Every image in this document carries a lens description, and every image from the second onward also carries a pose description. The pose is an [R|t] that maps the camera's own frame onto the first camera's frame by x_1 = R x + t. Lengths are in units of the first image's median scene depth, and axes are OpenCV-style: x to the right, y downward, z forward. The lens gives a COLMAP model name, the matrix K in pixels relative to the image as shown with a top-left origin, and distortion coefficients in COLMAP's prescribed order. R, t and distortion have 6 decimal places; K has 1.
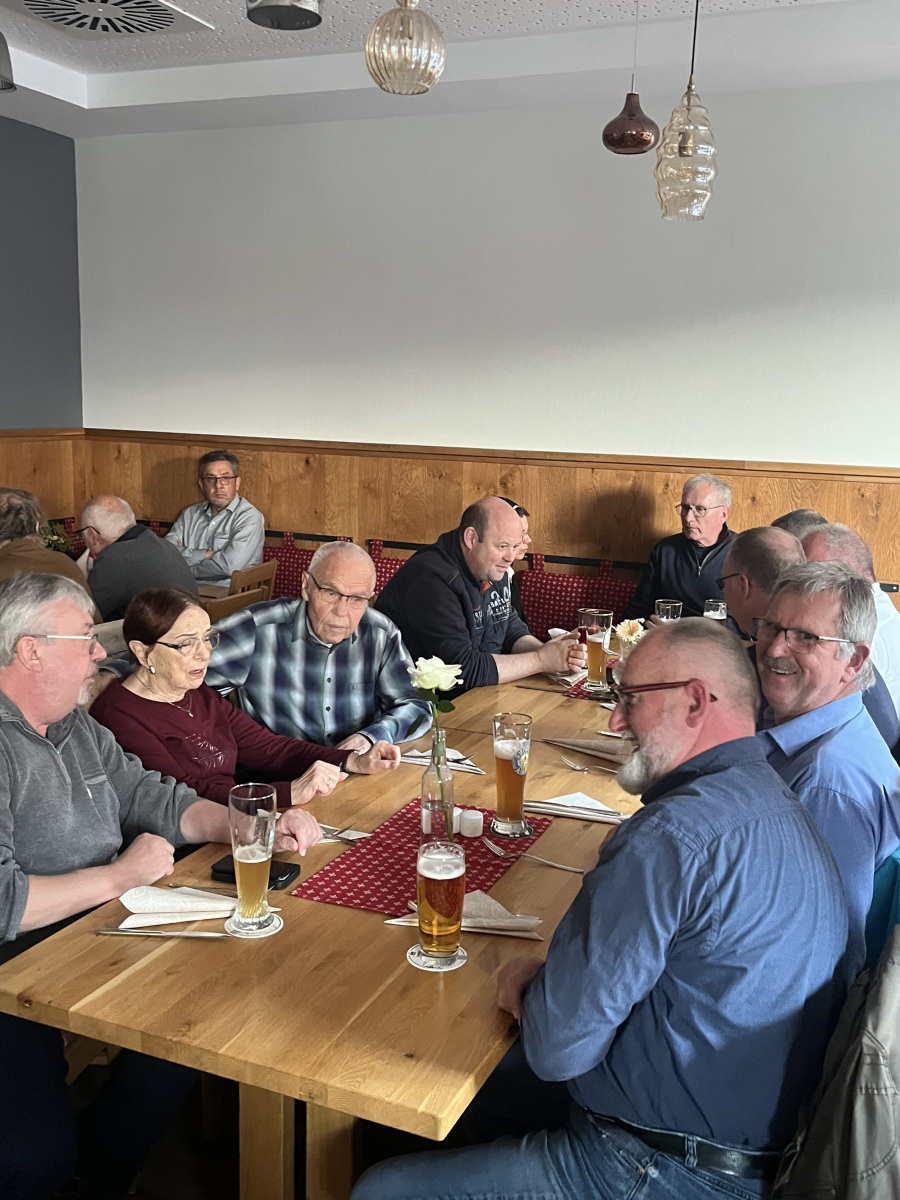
lens RADIAL K [[1166.0, 0, 450.0], [0, 1166.0, 600.0], [0, 0, 1]] dist [0.081631, -0.008905]
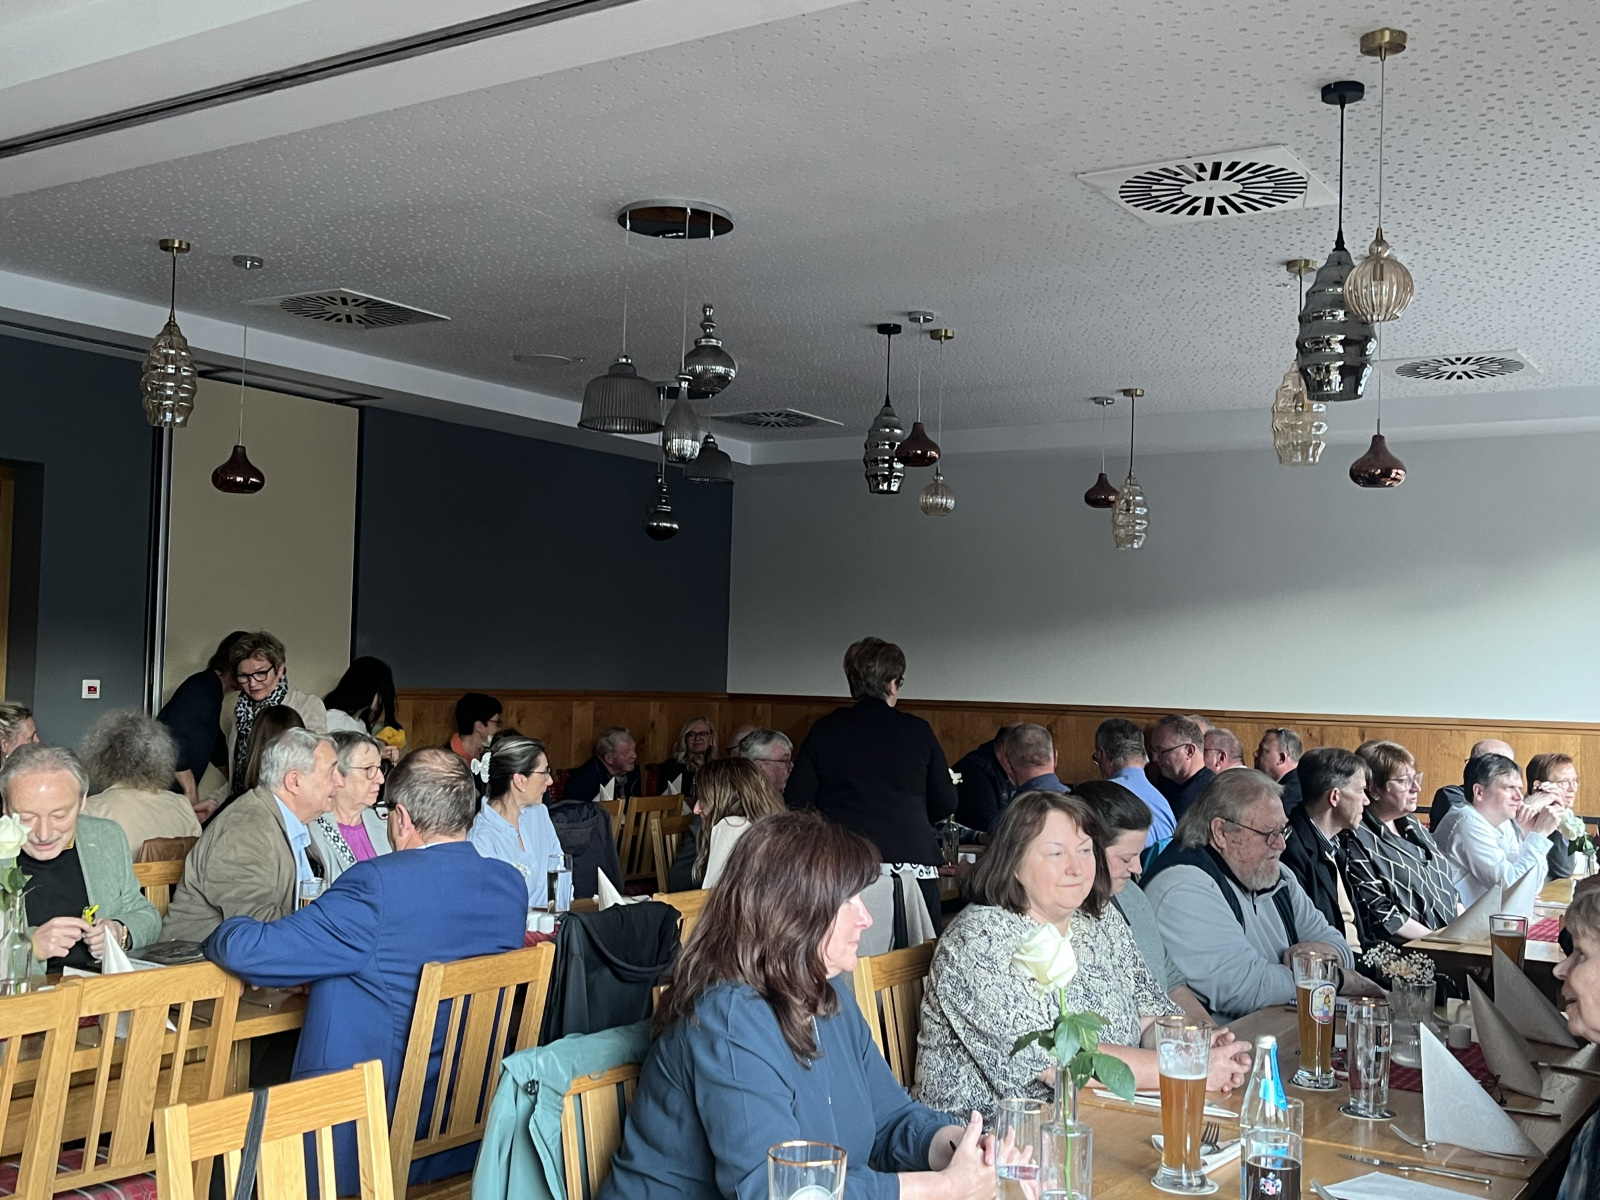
lens RADIAL K [[1654.1, 0, 800.0], [0, 1654.1, 600.0], [0, 0, 1]] dist [-0.049226, -0.002929]
pose [[0.981011, -0.010492, -0.193669, 0.126808], [-0.033994, 0.973777, -0.224950, 0.175615], [0.190951, 0.227262, 0.954929, -0.807409]]
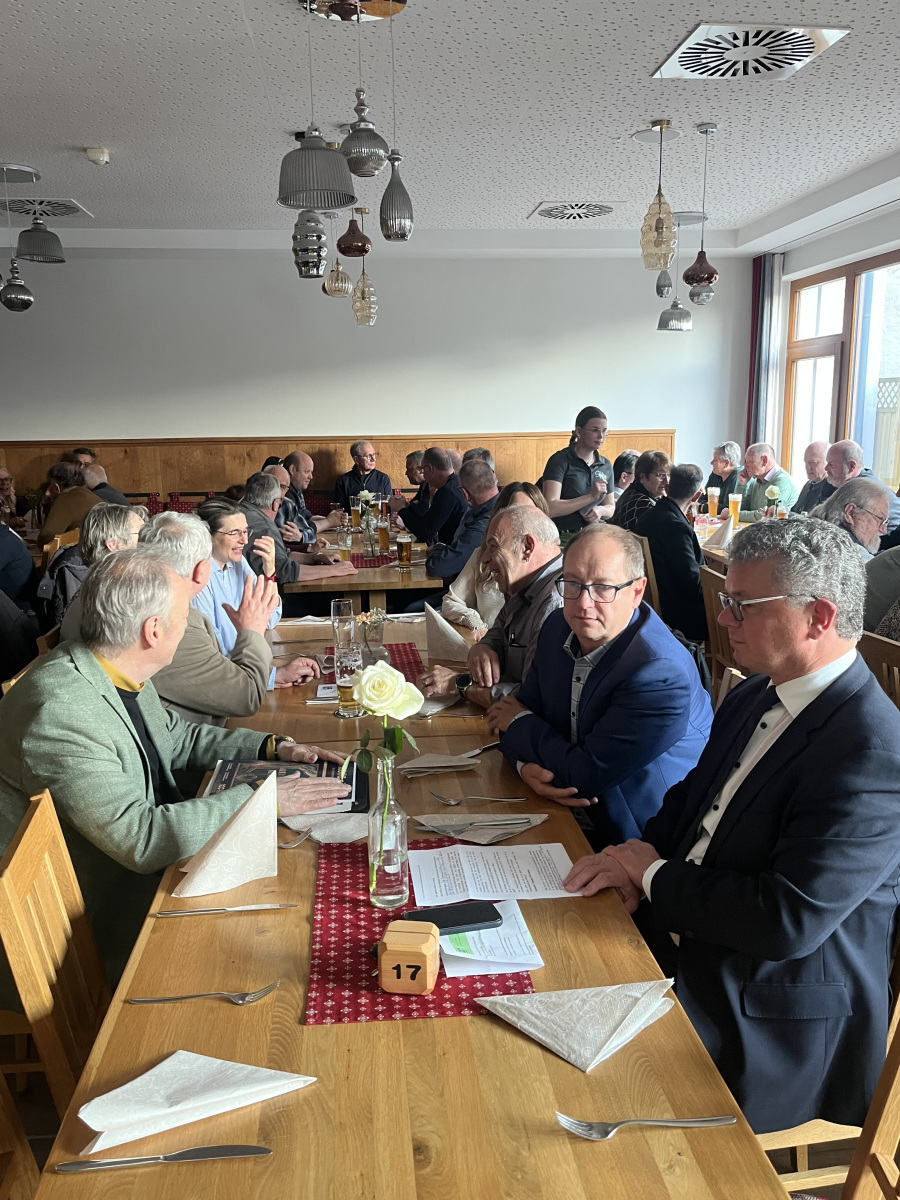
lens RADIAL K [[965.9, 0, 450.0], [0, 965.9, 600.0], [0, 0, 1]] dist [0.013243, 0.011065]
pose [[0.880596, -0.131558, 0.455240, -0.397311], [0.124466, 0.991172, 0.045674, 0.097965], [-0.457230, 0.016441, 0.889197, -0.511167]]
